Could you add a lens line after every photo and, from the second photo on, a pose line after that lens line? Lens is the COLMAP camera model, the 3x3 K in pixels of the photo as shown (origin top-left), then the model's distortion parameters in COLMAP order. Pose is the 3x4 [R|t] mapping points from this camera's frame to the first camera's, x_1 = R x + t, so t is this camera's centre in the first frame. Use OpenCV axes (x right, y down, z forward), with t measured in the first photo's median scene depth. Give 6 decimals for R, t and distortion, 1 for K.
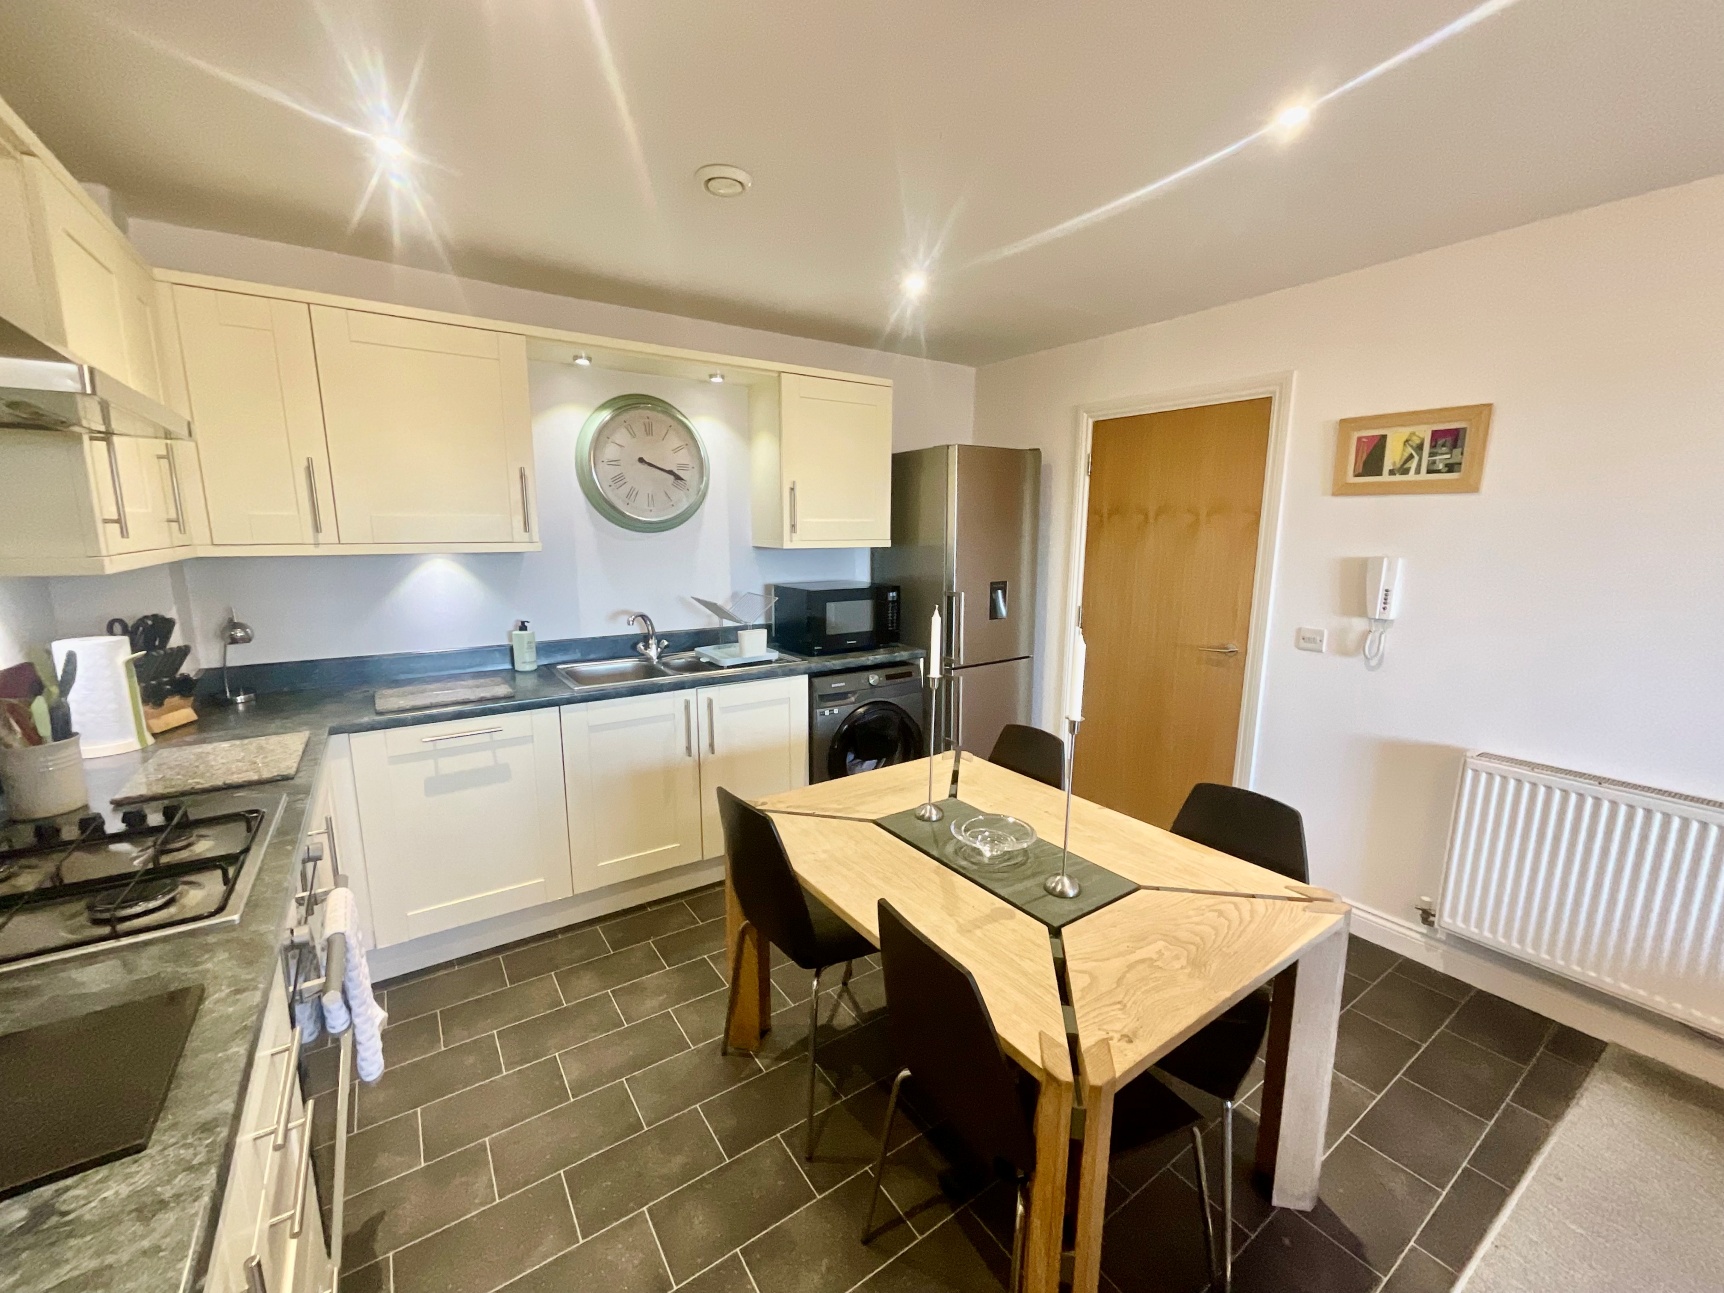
lens RADIAL K [[695.1, 0, 862.0], [0, 695.1, 646.5], [0, 0, 1]] dist [-0.005768, 0.000068]
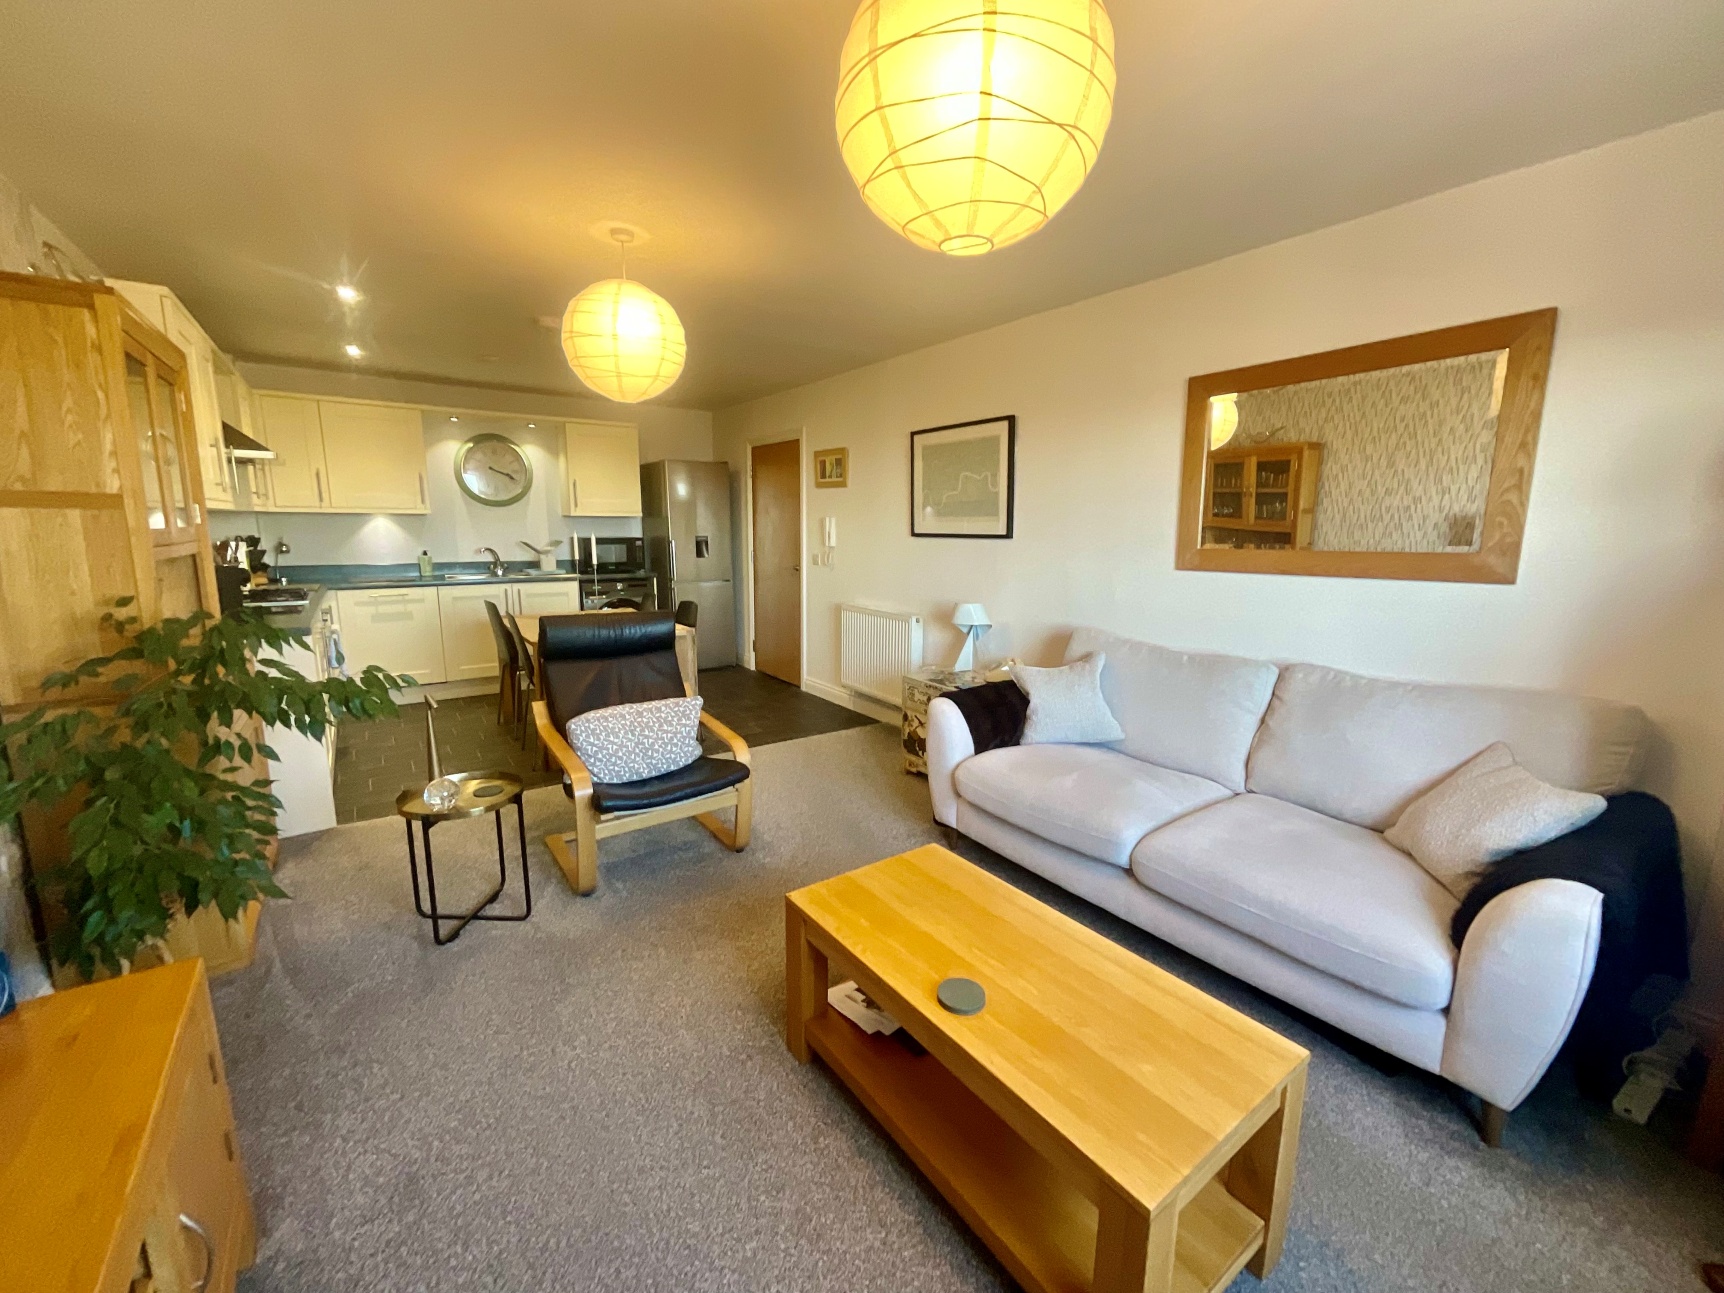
lens RADIAL K [[695.1, 0, 862.0], [0, 695.1, 646.5], [0, 0, 1]] dist [-0.005768, 0.000068]
pose [[0.999633, -0.000261, 0.027097, 0.703632], [0.000135, 0.999989, 0.004630, 0.229629], [-0.027098, -0.004625, 0.999622, -1.007660]]
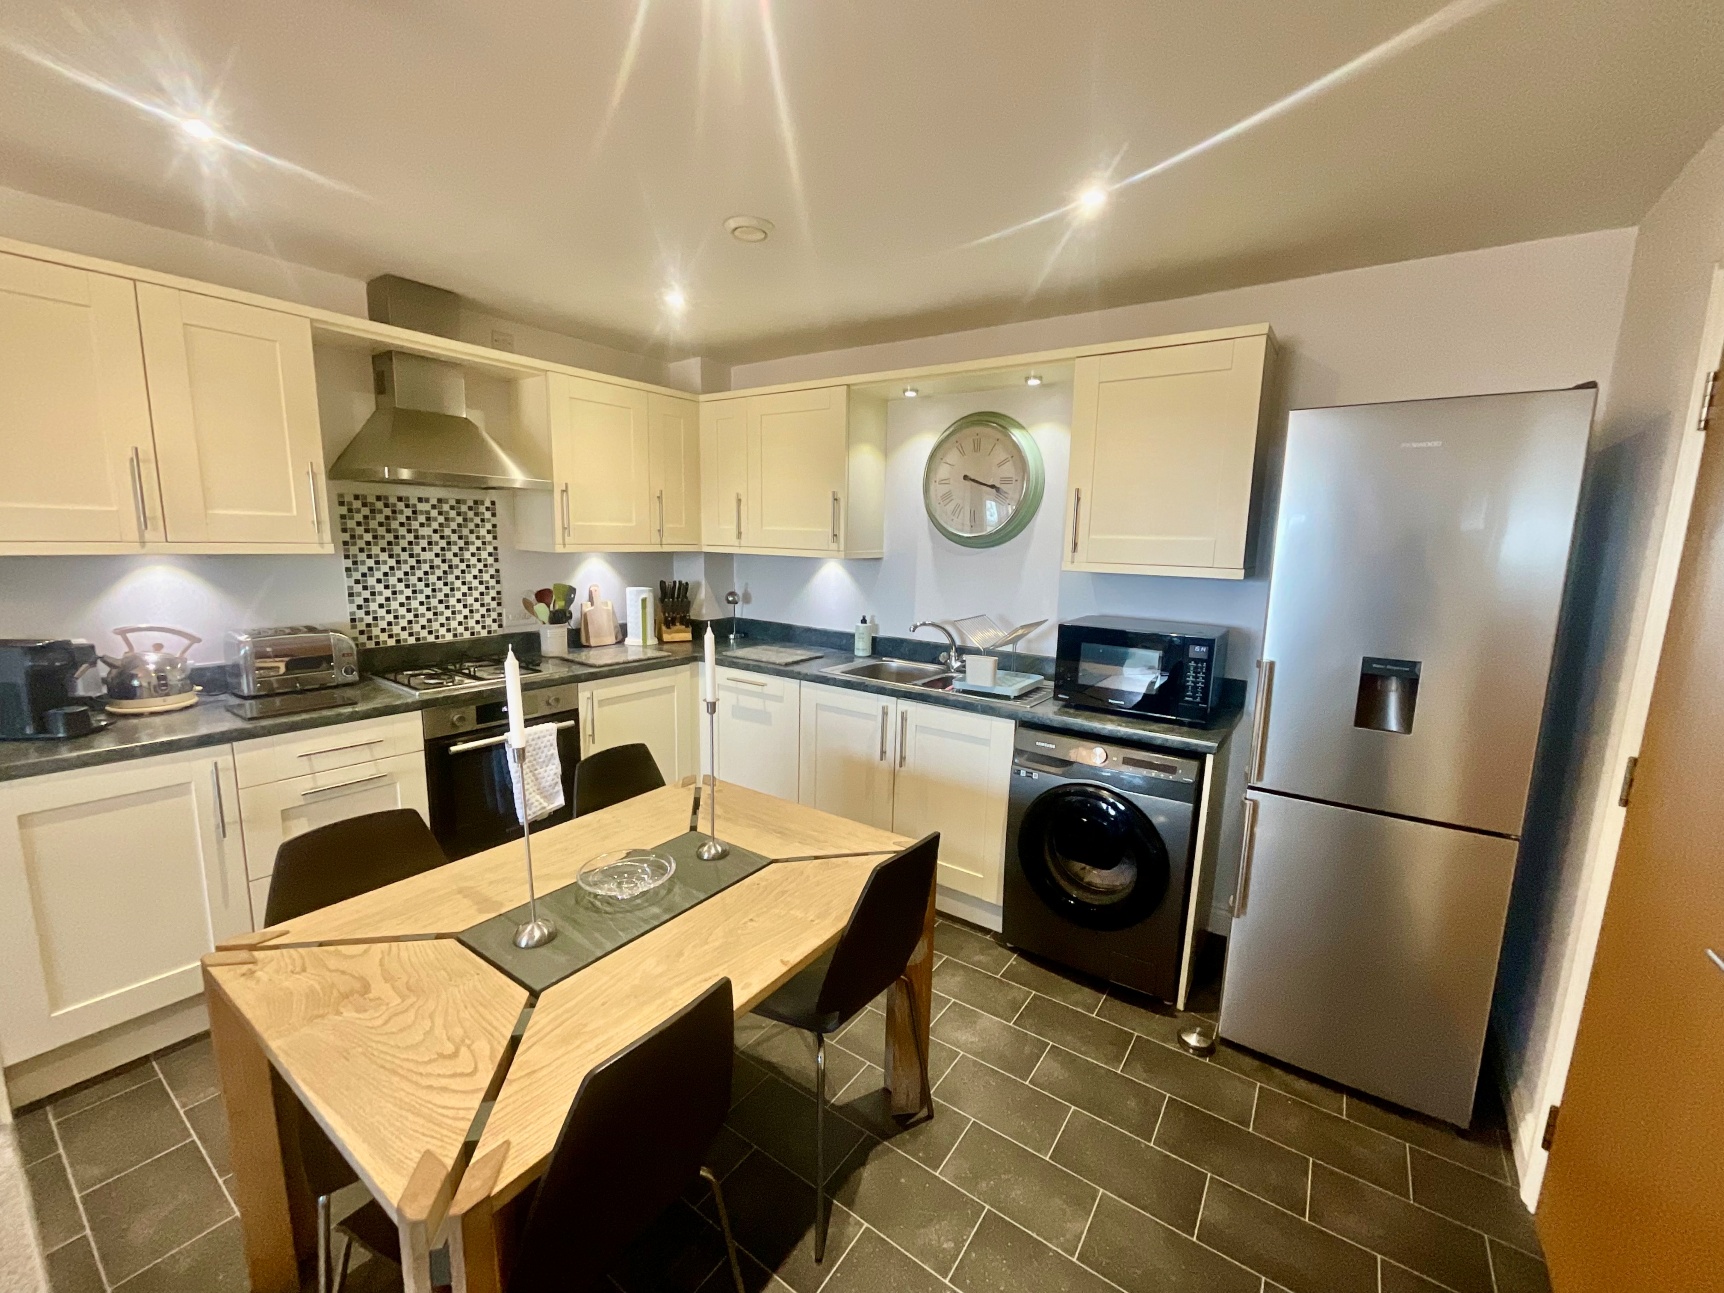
lens RADIAL K [[695.1, 0, 862.0], [0, 695.1, 646.5], [0, 0, 1]] dist [-0.005768, 0.000068]
pose [[0.353797, 0.151109, -0.923035, 0.664648], [-0.187244, 0.978328, 0.088391, -0.093372], [0.916388, 0.141560, 0.374424, 0.556611]]
